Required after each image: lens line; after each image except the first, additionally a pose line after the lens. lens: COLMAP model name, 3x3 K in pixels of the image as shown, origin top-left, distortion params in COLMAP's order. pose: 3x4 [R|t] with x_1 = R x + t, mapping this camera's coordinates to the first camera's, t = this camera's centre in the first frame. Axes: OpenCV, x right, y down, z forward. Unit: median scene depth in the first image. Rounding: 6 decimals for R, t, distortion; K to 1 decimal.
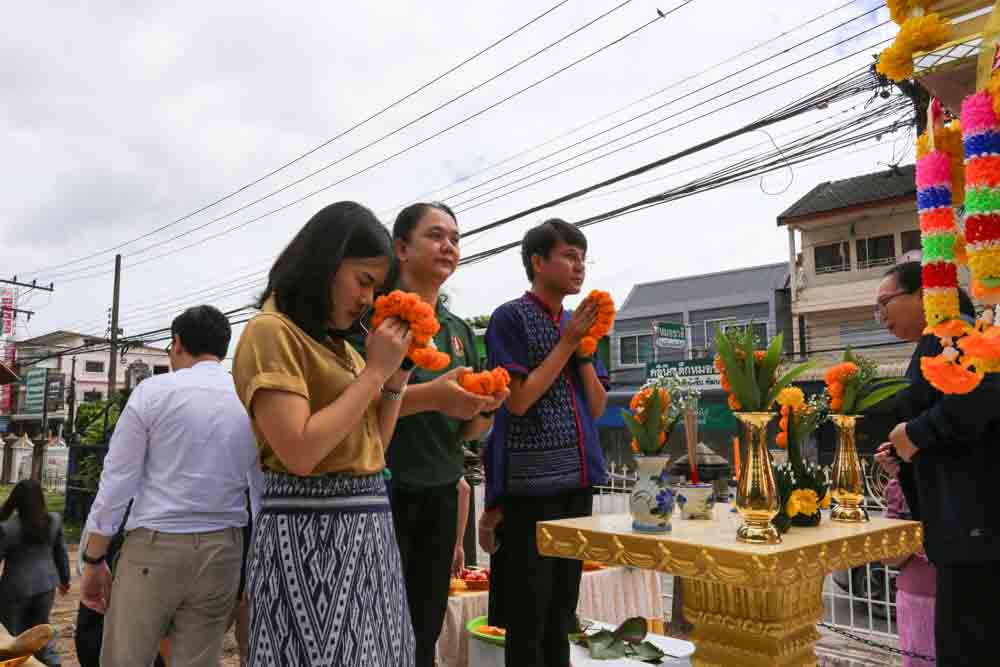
lens RADIAL K [[791.3, 0, 498.1], [0, 791.3, 332.1], [0, 0, 1]] dist [-0.007565, -0.001980]
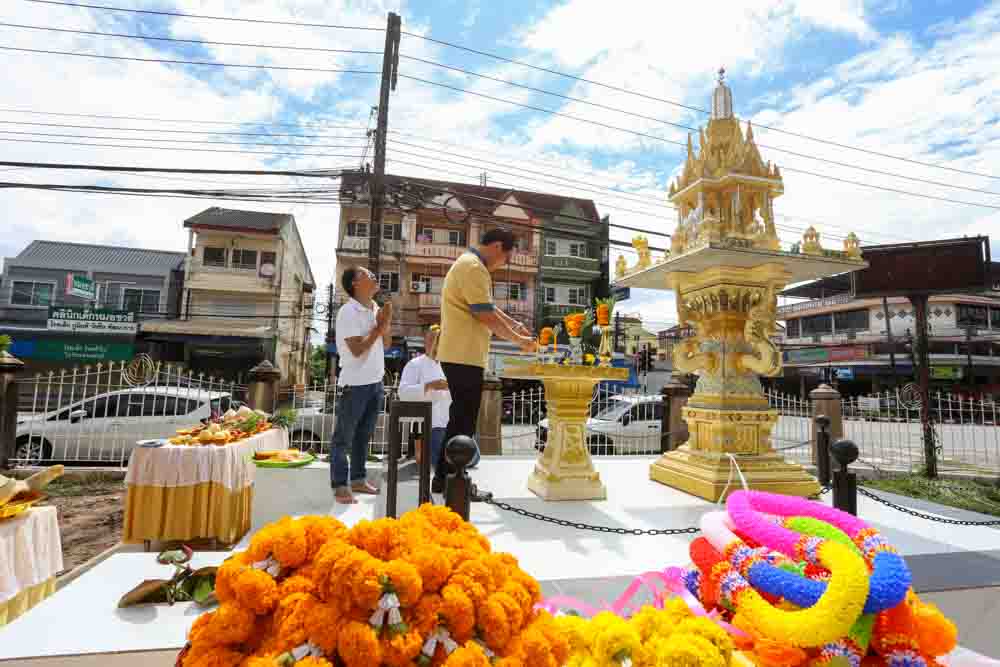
lens RADIAL K [[501.2, 0, 494.3], [0, 501.2, 333.6], [0, 0, 1]] dist [-0.050621, 0.003720]
pose [[0.515001, 0.103420, 0.850928, -0.285943], [-0.136996, 0.989866, -0.037392, 0.047657], [-0.846171, -0.097317, 0.523950, 0.067174]]
